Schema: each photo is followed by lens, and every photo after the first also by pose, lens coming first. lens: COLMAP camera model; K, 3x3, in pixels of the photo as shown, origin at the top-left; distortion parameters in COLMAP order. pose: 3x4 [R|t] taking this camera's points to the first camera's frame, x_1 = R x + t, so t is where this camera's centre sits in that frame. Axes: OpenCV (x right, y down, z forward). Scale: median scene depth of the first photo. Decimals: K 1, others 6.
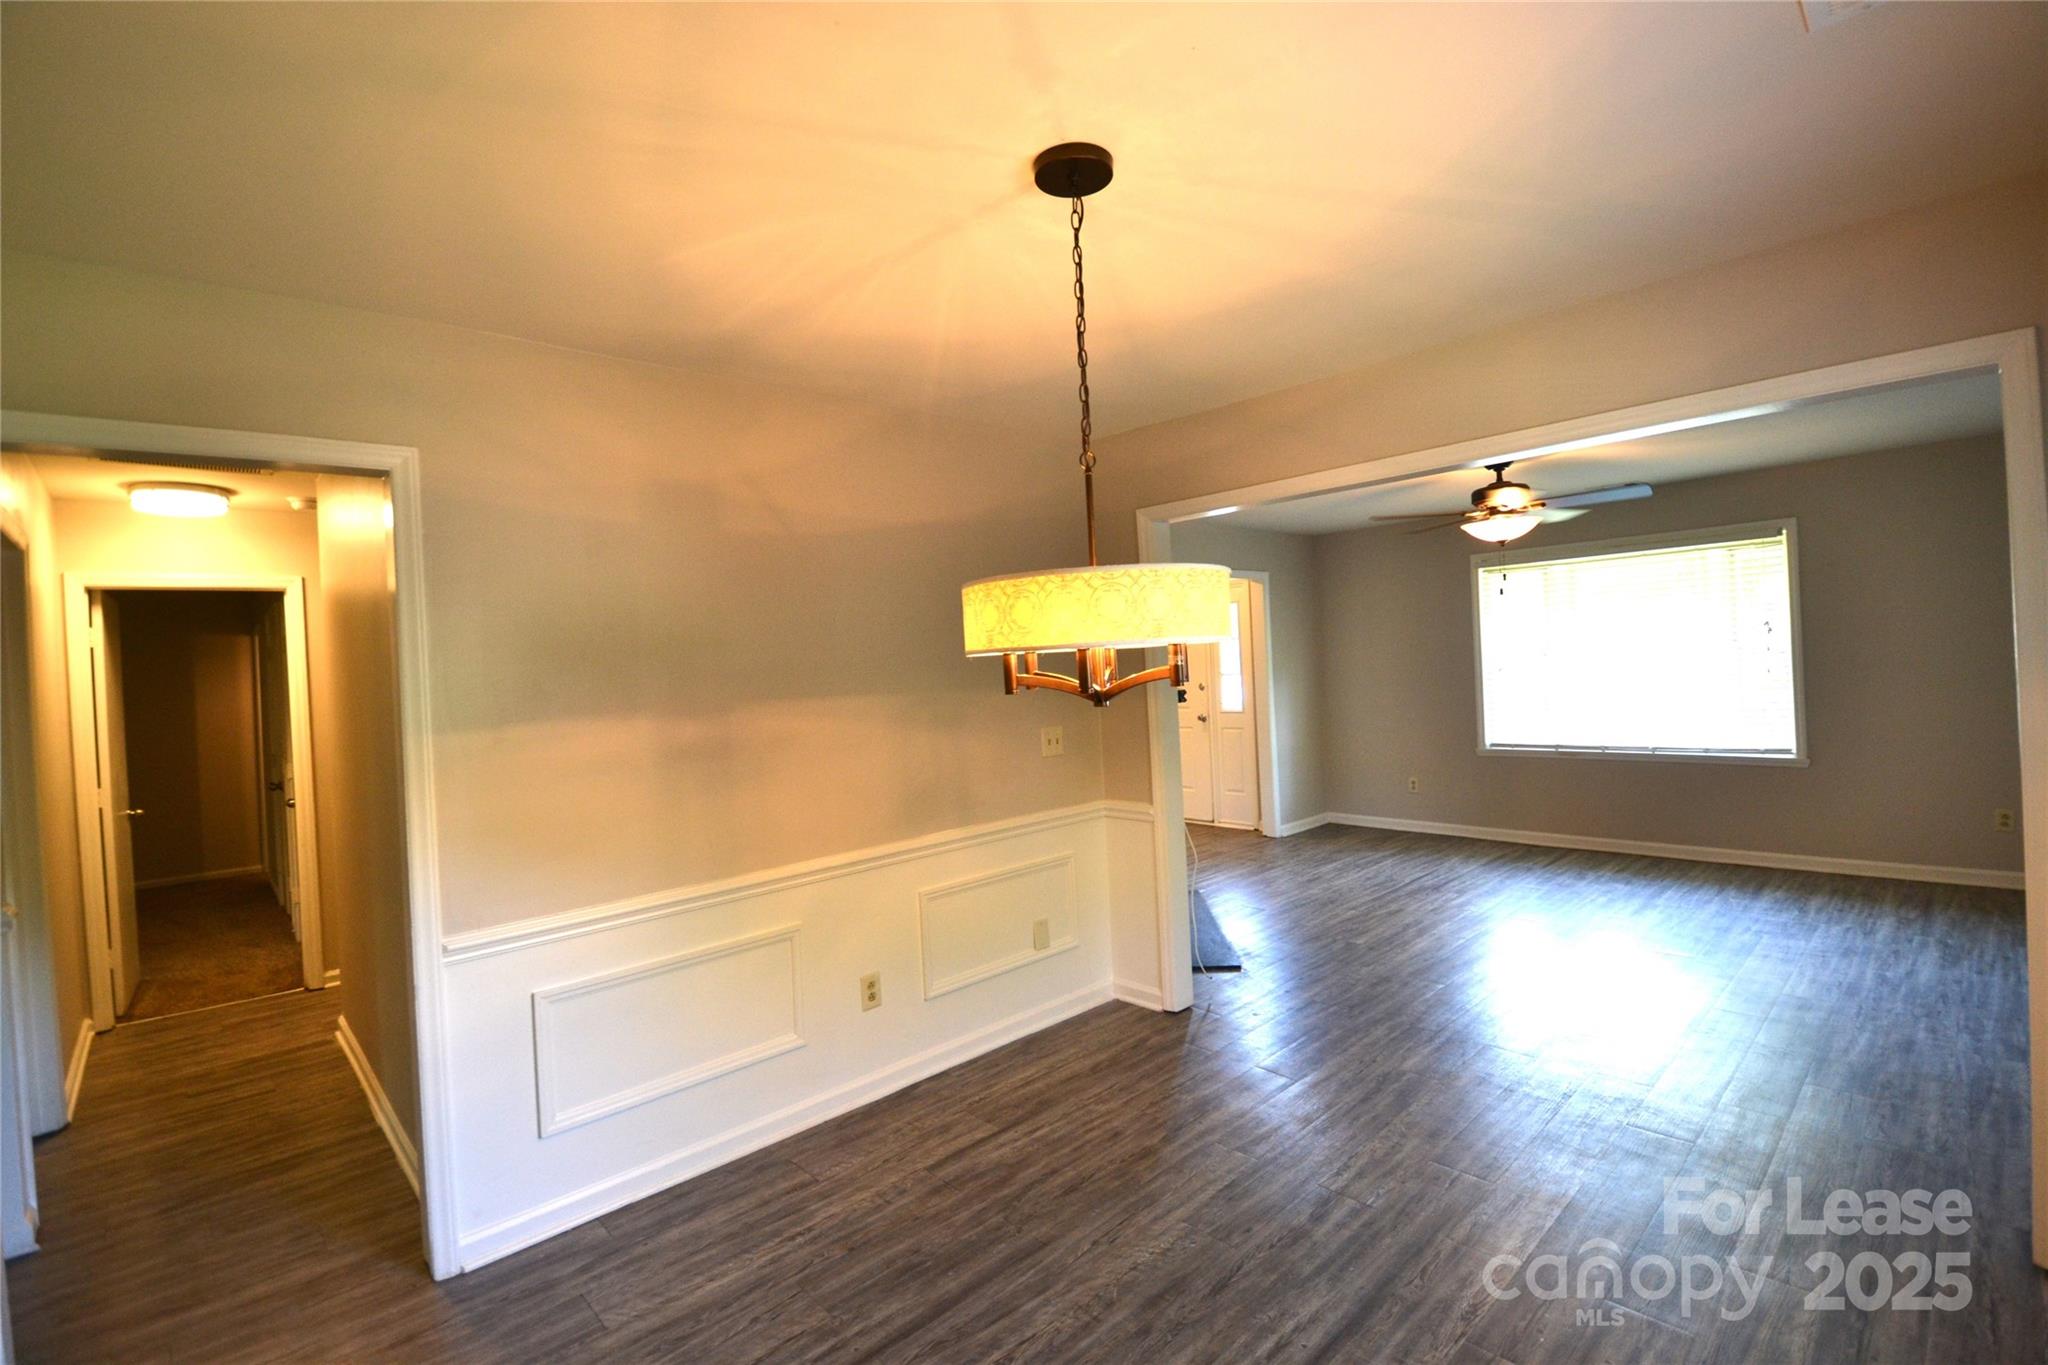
lens RADIAL K [[916.7, 0, 1024.6], [0, 916.7, 661.4], [0, 0, 1]] dist [0.017366, -0.023163]
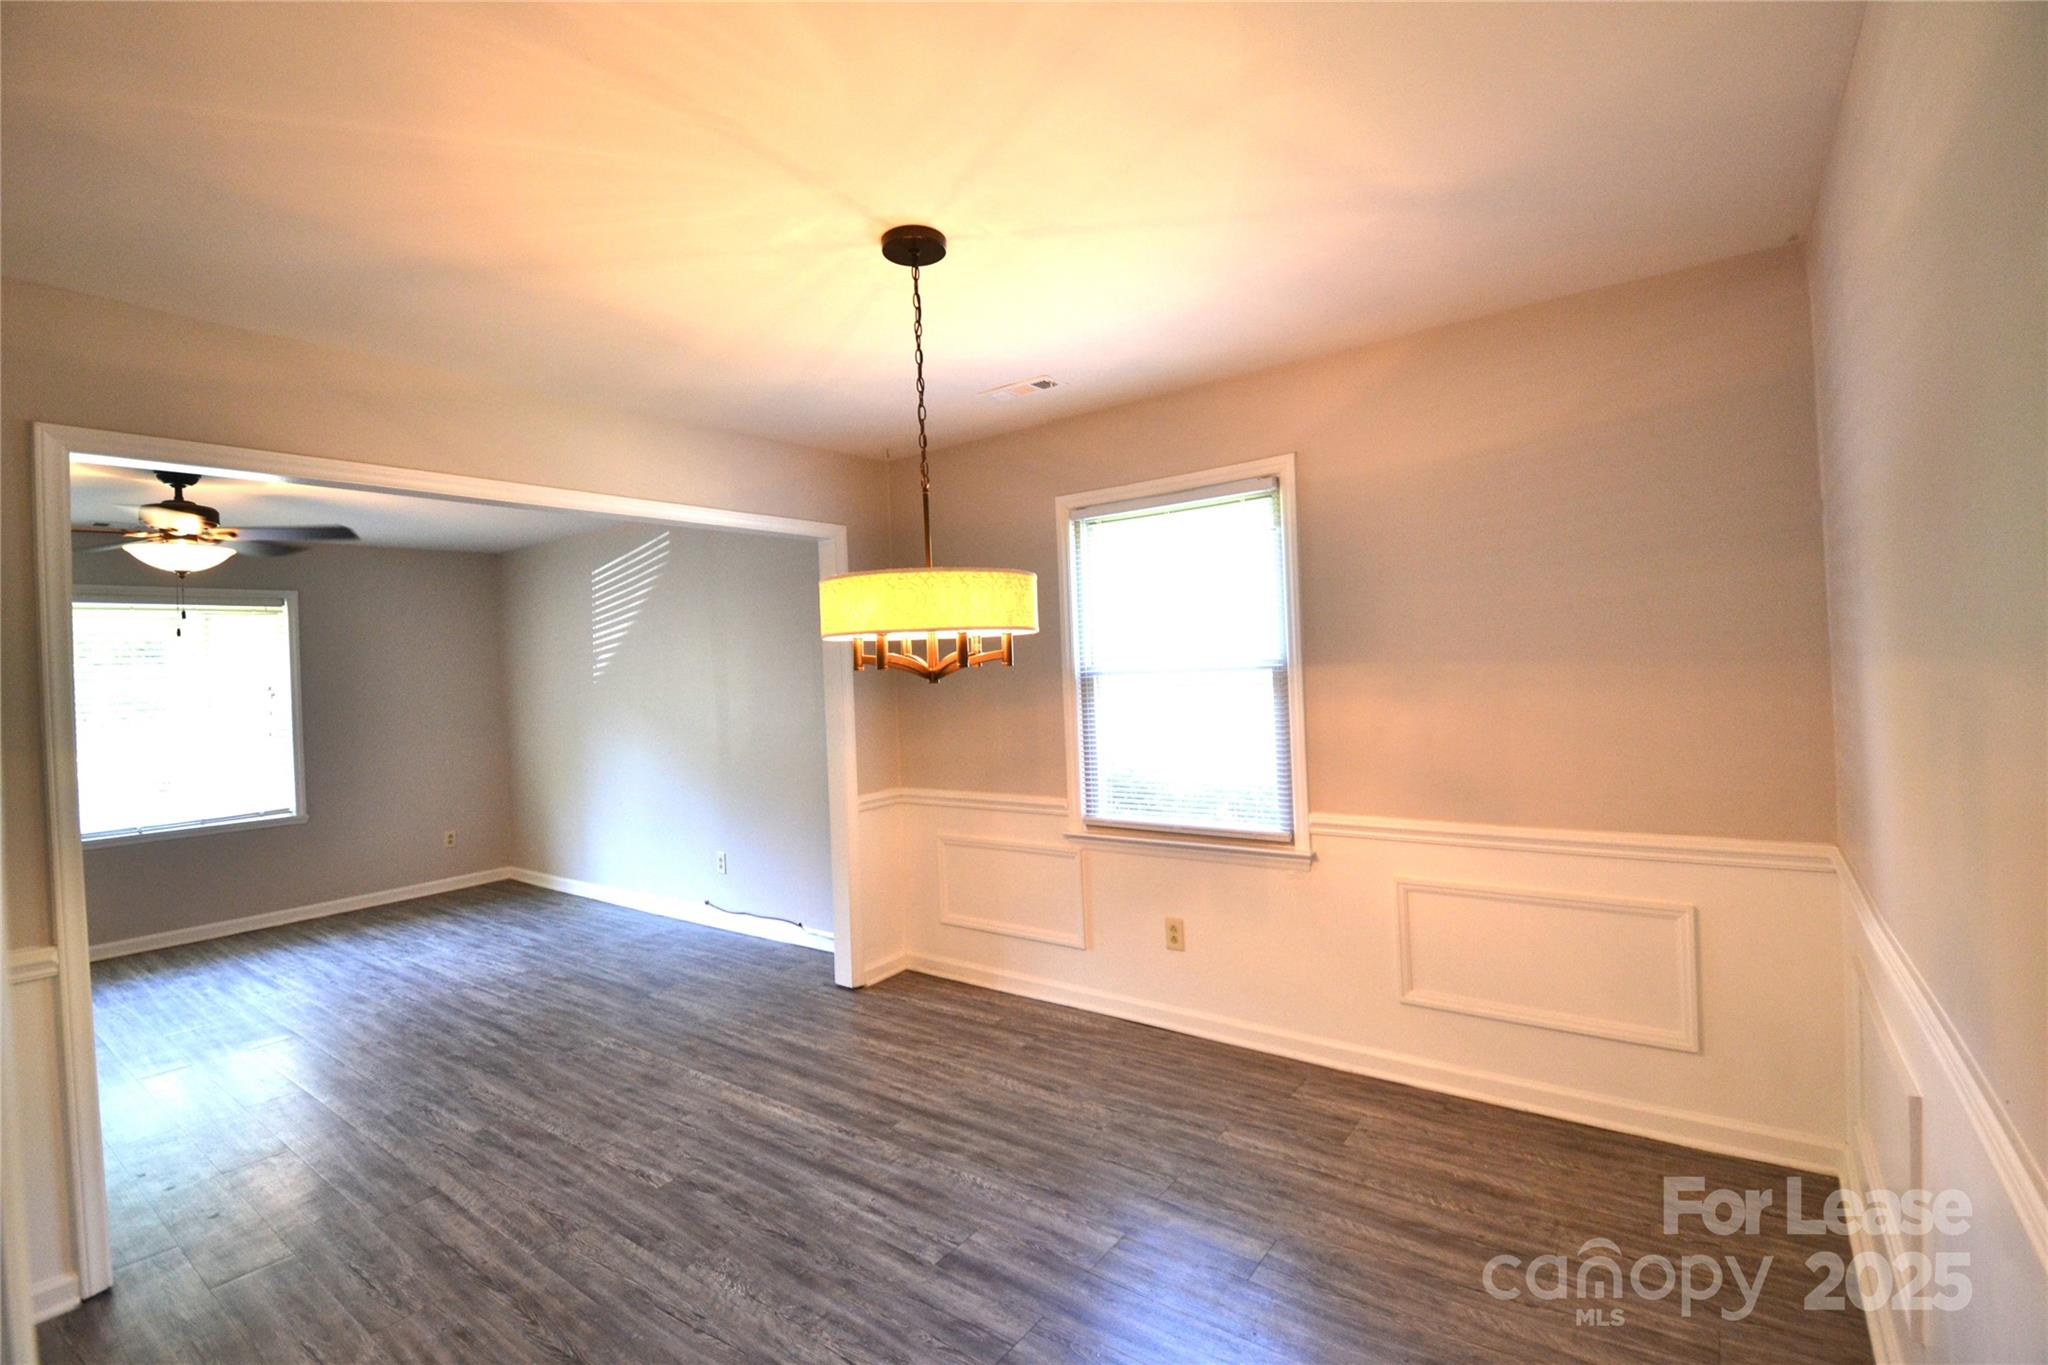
lens RADIAL K [[917.1, 0, 1027.7], [0, 917.1, 673.4], [0, 0, 1]] dist [0.019798, -0.028295]
pose [[-0.175743, 0.051641, 0.983081, -0.675426], [0.050865, 0.997766, -0.043320, 0.055871], [-0.983121, 0.042391, -0.177977, 0.649562]]
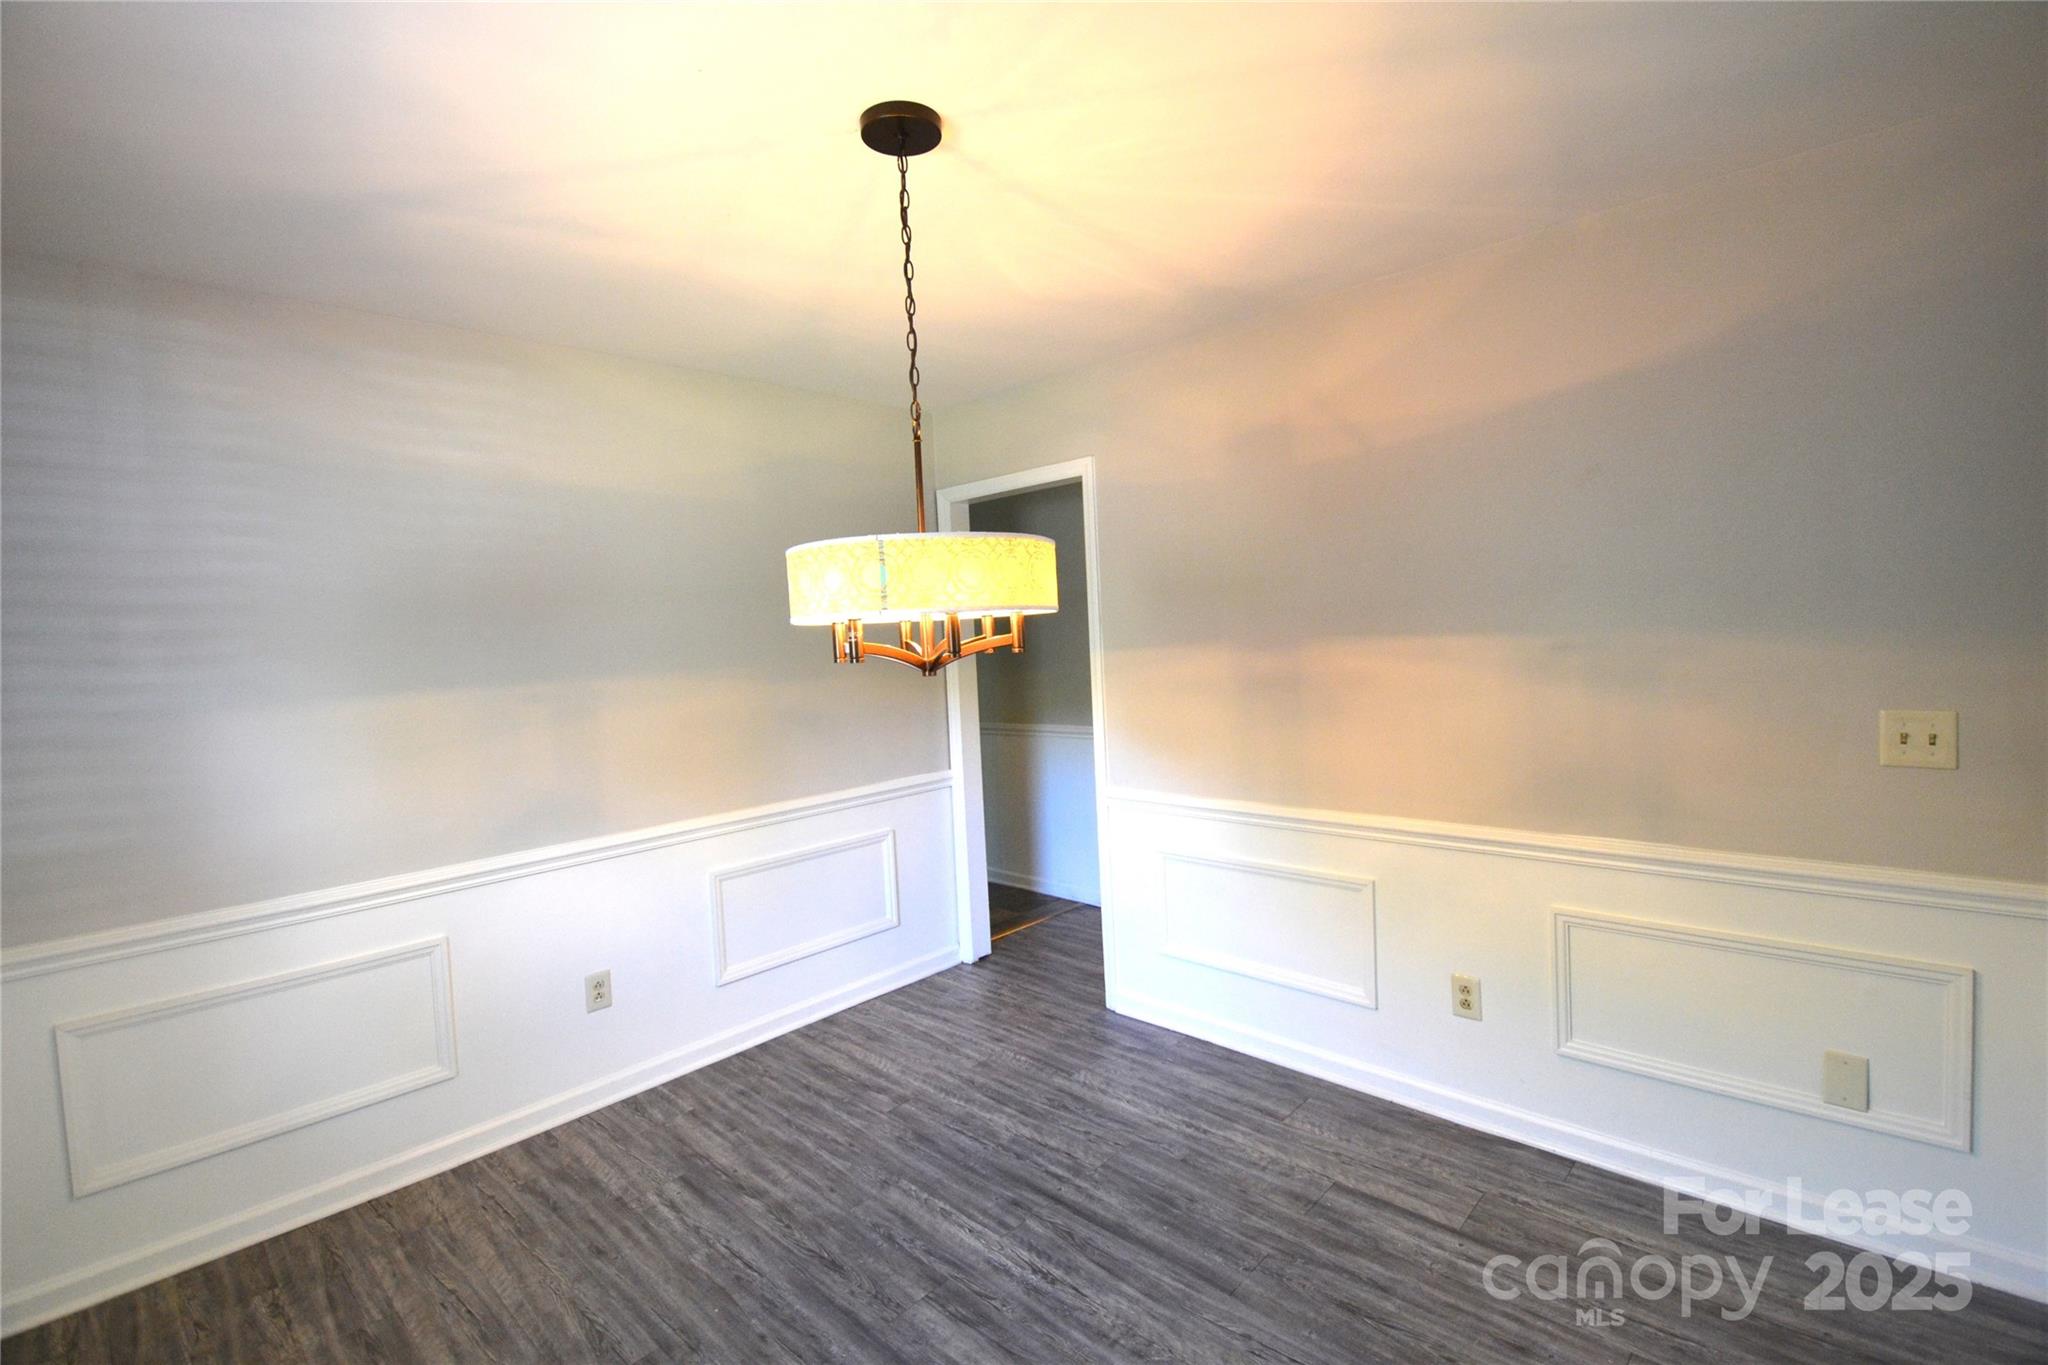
lens RADIAL K [[916.7, 0, 1024.6], [0, 916.7, 661.4], [0, 0, 1]] dist [0.017366, -0.023163]
pose [[0.069764, 0.086139, -0.993838, 0.641629], [0.043473, 0.995056, 0.089296, -0.030499], [0.996616, -0.049435, 0.065674, 0.616983]]
